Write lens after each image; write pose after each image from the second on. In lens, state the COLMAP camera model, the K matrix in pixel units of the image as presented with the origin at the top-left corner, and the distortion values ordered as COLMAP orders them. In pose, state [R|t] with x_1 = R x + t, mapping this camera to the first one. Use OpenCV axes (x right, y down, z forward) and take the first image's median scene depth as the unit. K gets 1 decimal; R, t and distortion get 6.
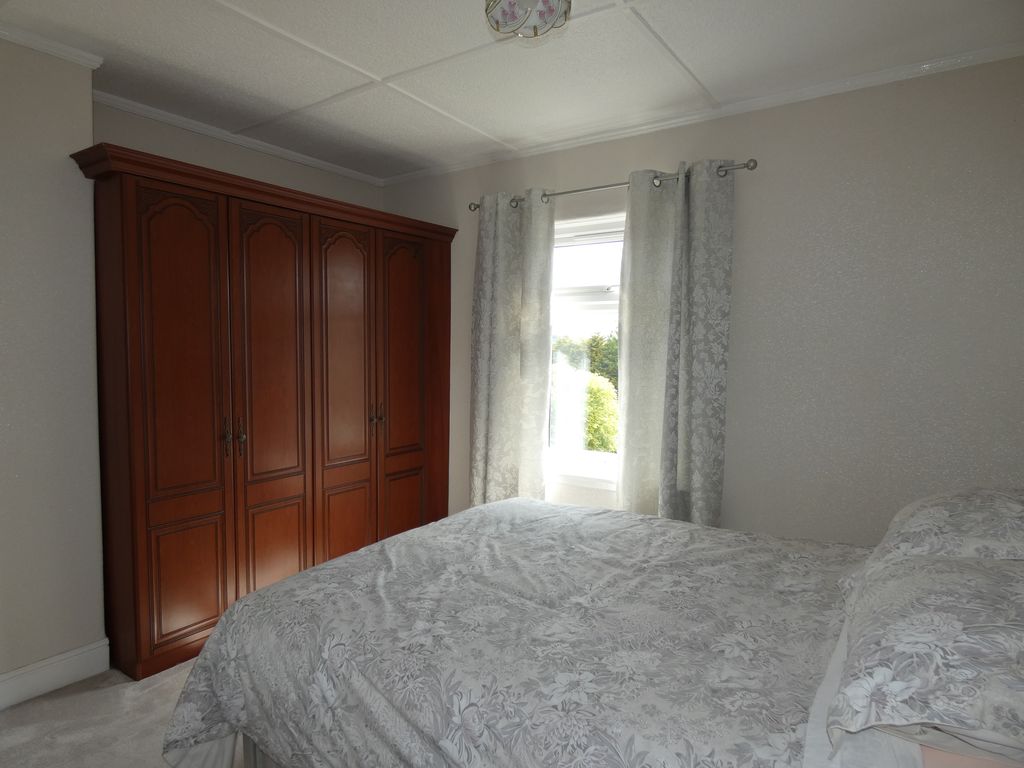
lens RADIAL K [[613.7, 0, 510.1], [0, 613.7, 379.3], [0, 0, 1]] dist [0.004728, -0.003859]
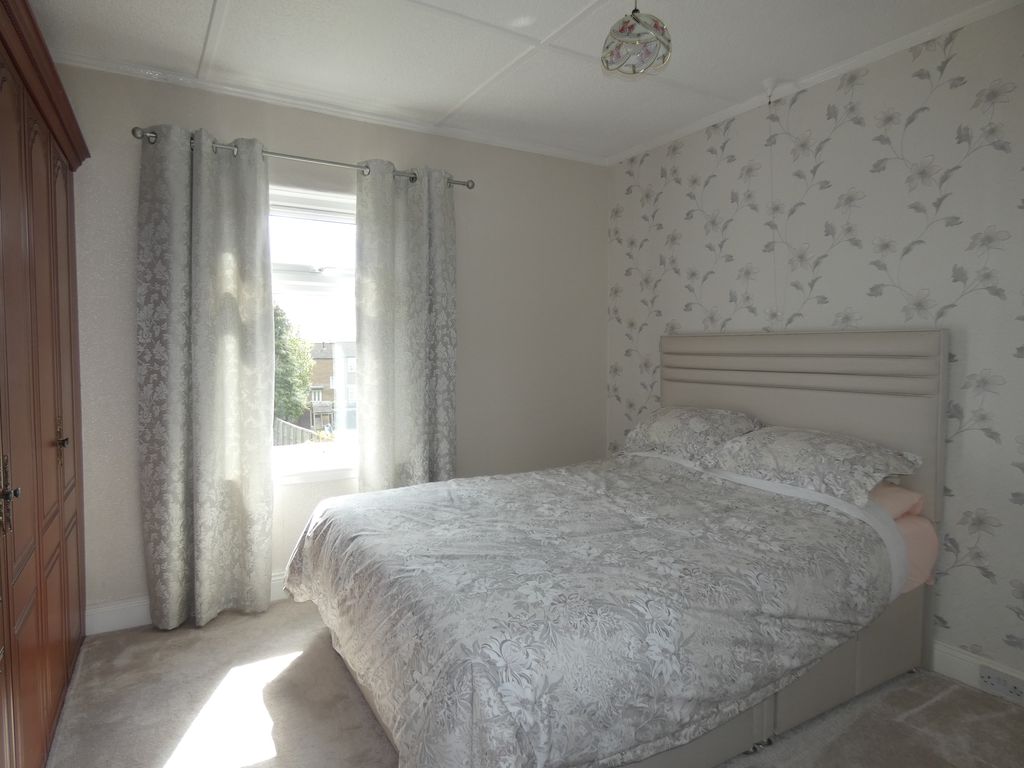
lens RADIAL K [[613.7, 0, 510.1], [0, 613.7, 379.3], [0, 0, 1]] dist [0.004728, -0.003859]
pose [[0.433066, -0.051860, 0.899869, -0.866496], [0.045364, 0.998332, 0.035703, 0.001309], [-0.900220, 0.025360, 0.434697, 0.493851]]
